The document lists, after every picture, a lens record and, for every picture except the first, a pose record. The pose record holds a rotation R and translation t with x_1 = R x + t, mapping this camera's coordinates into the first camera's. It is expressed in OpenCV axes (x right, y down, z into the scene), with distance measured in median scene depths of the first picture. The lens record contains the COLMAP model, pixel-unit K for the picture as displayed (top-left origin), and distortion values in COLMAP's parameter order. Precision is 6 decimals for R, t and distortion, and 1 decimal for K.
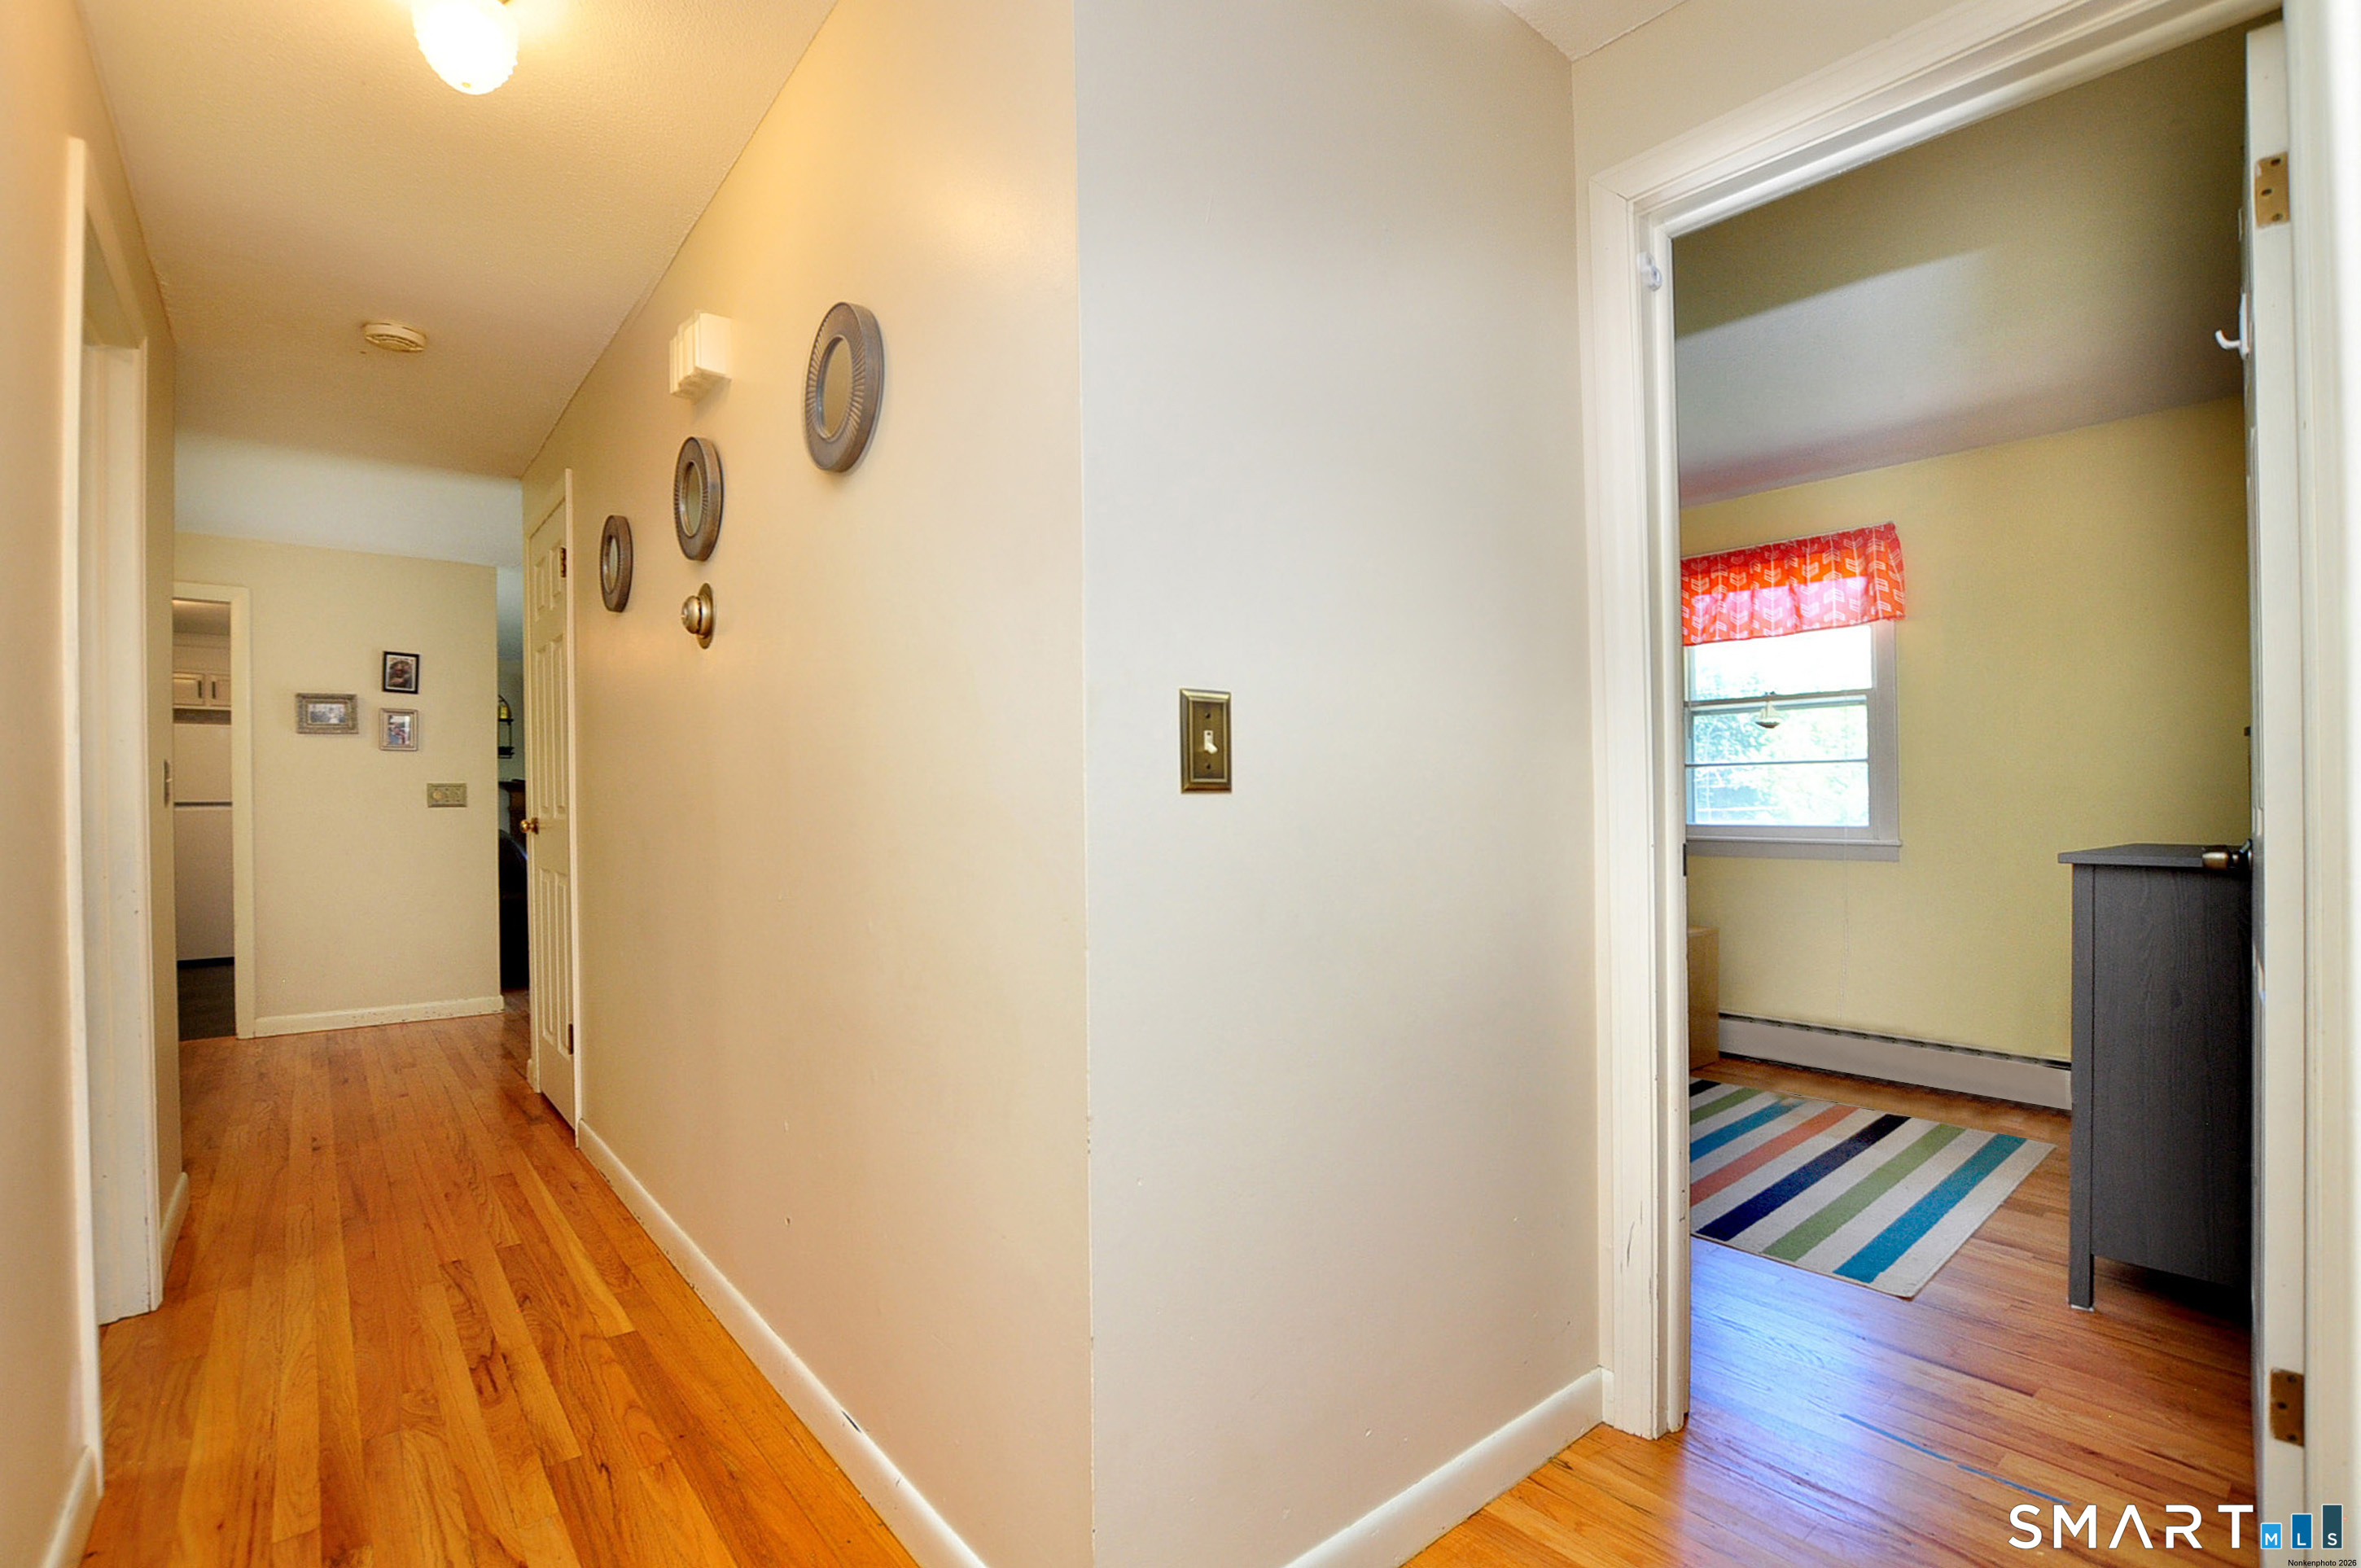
lens RADIAL K [[1048.4, 0, 1196.8], [0, 1048.4, 792.3], [0, 0, 1]] dist [-0.016142, 0.000580]
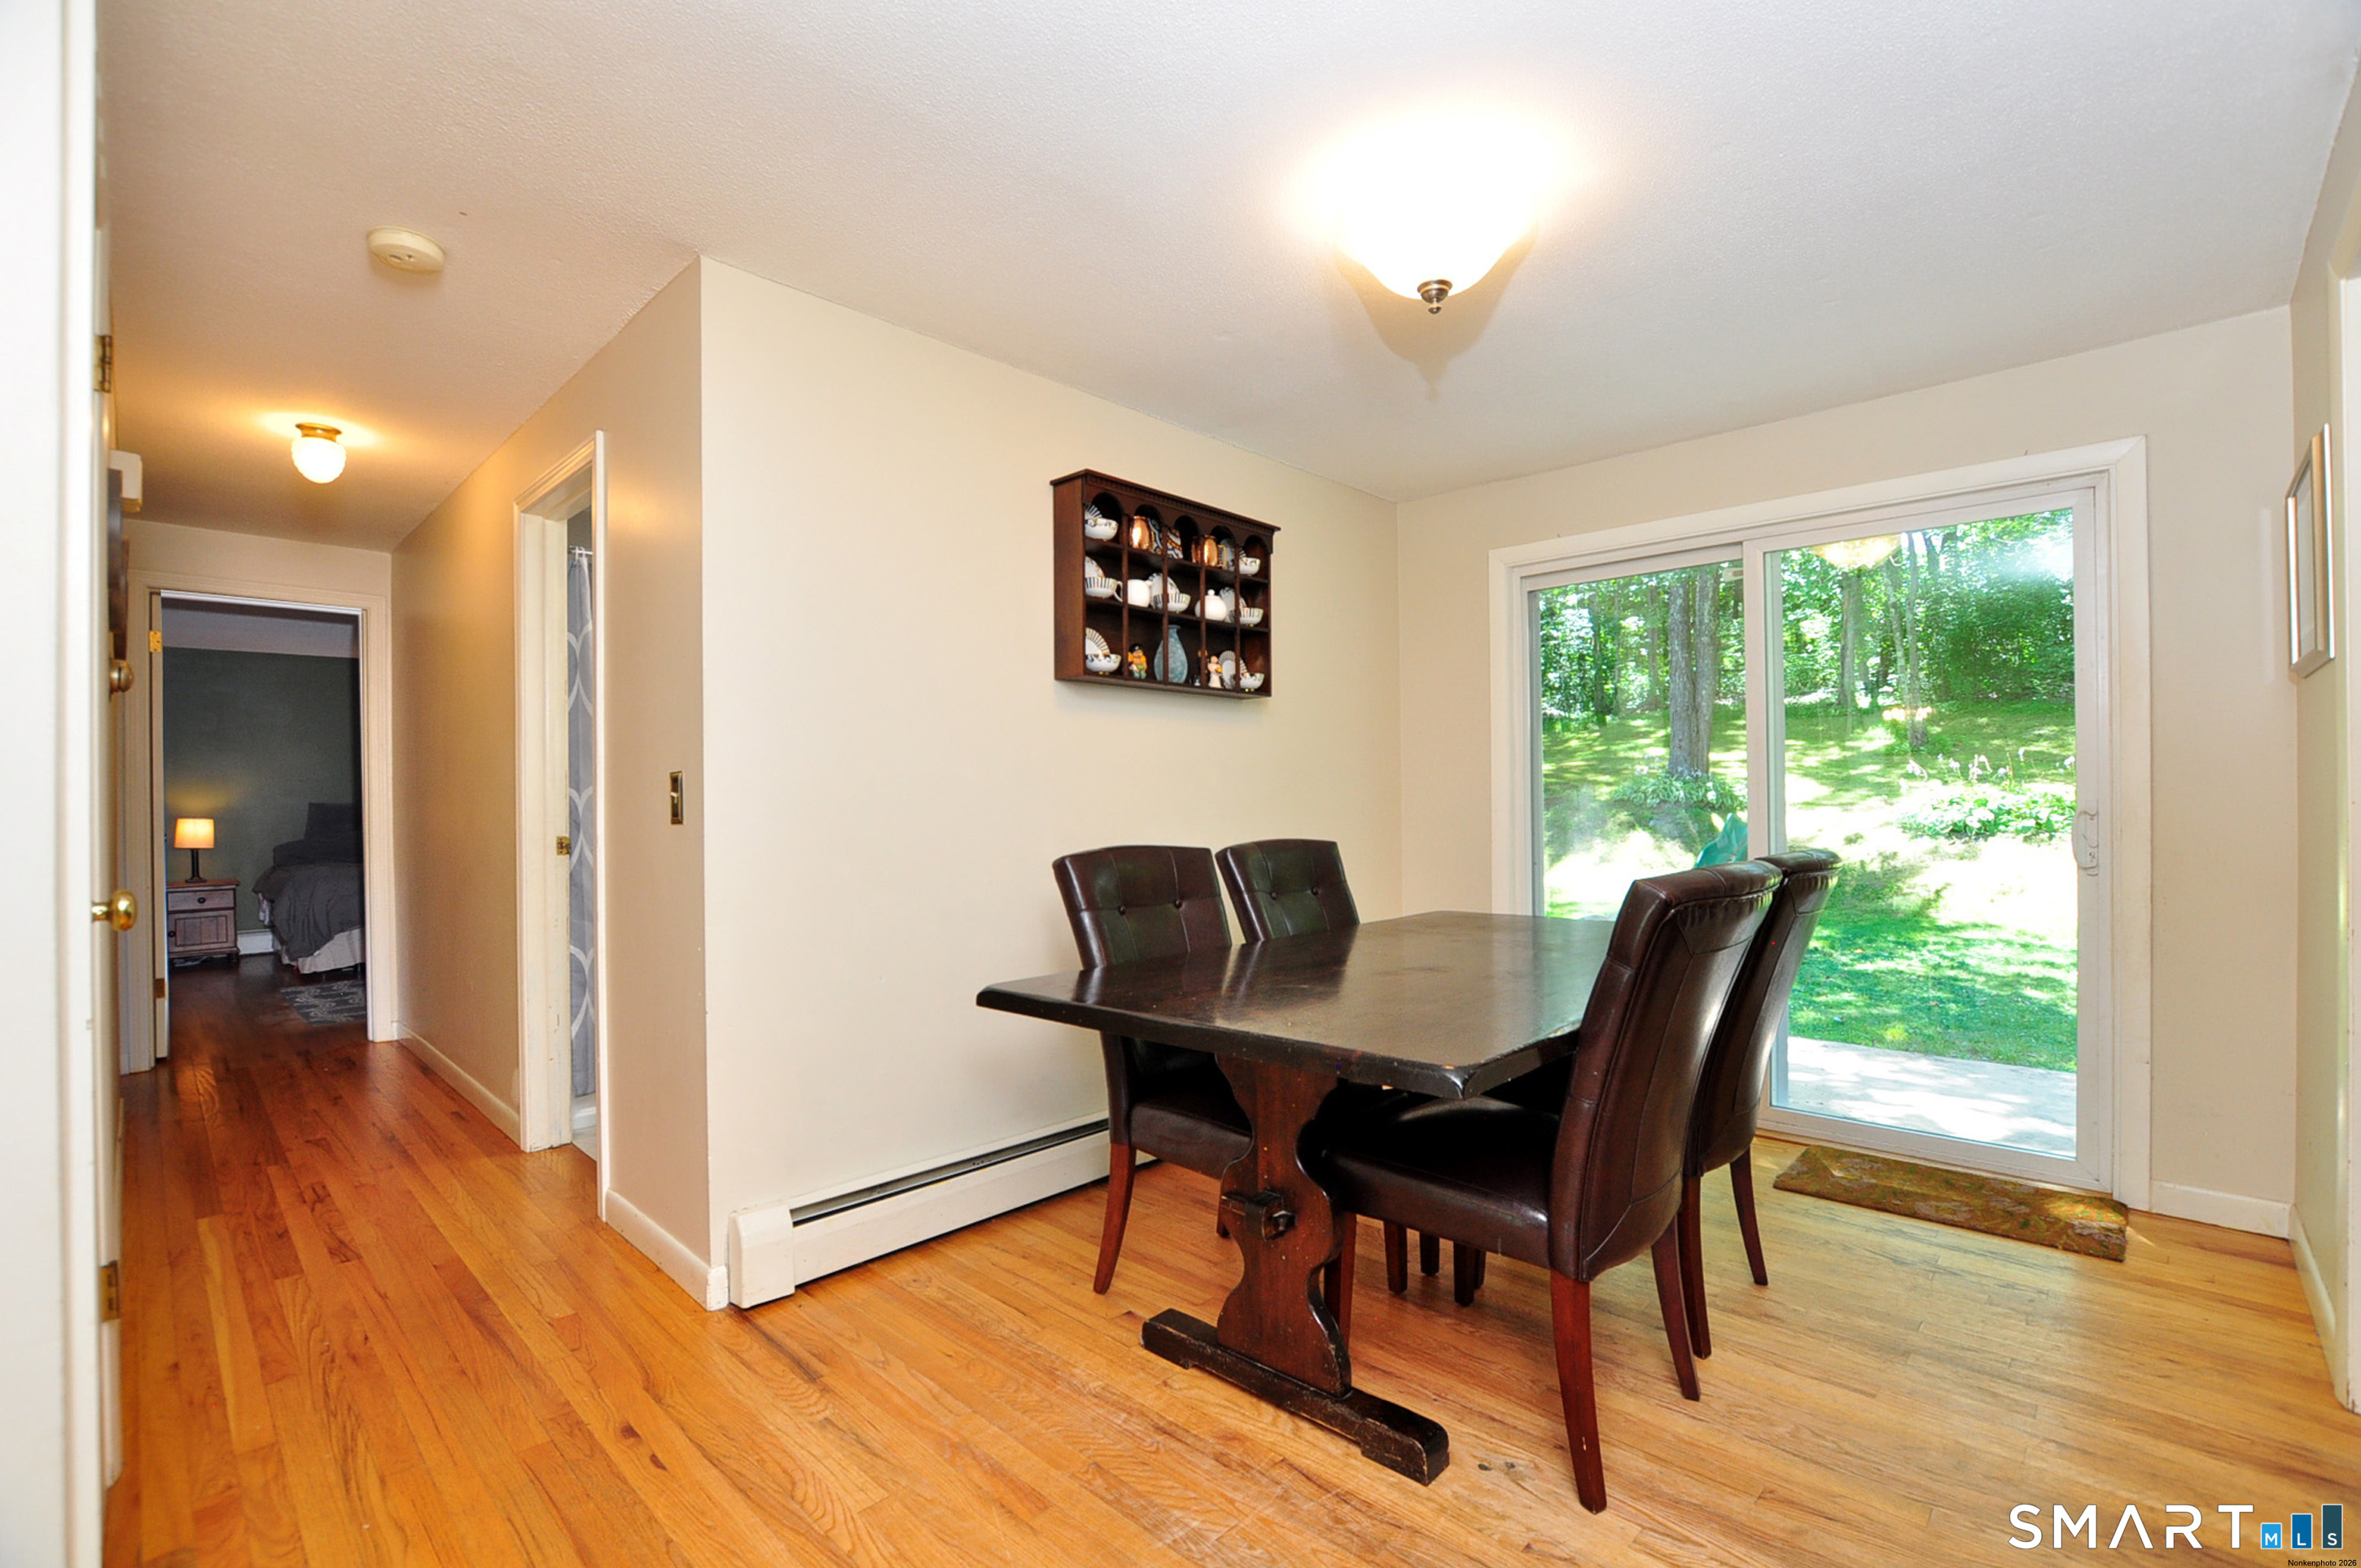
lens RADIAL K [[1048.4, 0, 1196.8], [0, 1048.4, 792.3], [0, 0, 1]] dist [-0.016142, 0.000580]
pose [[-0.996019, 0.009315, -0.088659, -1.671736], [0.010170, 0.999906, -0.009203, 0.010866], [0.088565, -0.010068, -0.996020, 2.391128]]
